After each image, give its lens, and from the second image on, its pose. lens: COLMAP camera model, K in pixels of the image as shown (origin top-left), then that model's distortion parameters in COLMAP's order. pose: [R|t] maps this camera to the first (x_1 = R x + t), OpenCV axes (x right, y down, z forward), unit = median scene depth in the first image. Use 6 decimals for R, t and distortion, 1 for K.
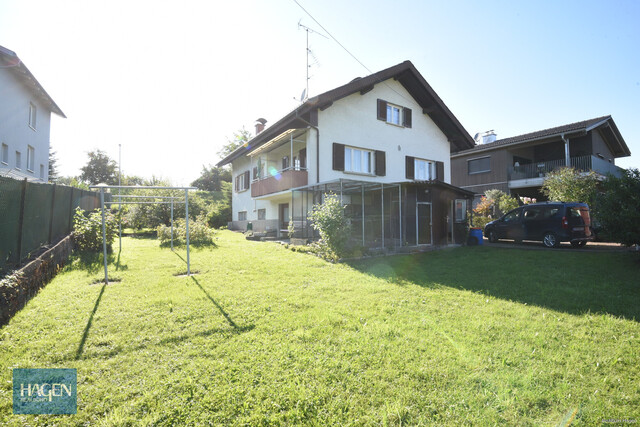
lens RADIAL K [[299.4, 0, 320.0], [0, 299.4, 213.5], [0, 0, 1]] dist [-0.000560, -0.000023]
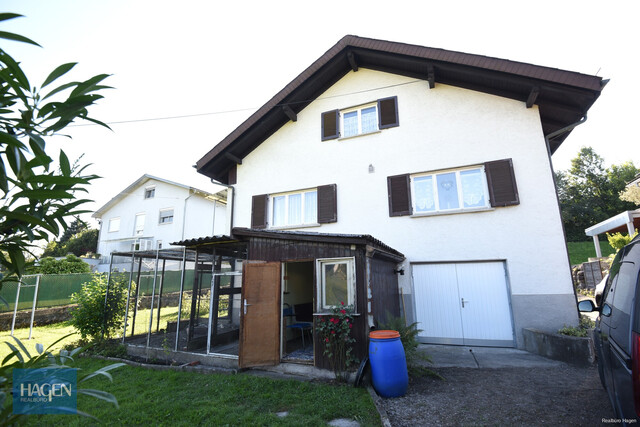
lens RADIAL K [[299.4, 0, 320.0], [0, 299.4, 213.5], [0, 0, 1]] dist [-0.000560, -0.000023]
pose [[0.551098, -0.191237, -0.812231, 0.701943], [0.032357, 0.977550, -0.208206, -0.017058], [0.833813, 0.088460, 0.544913, 0.643485]]
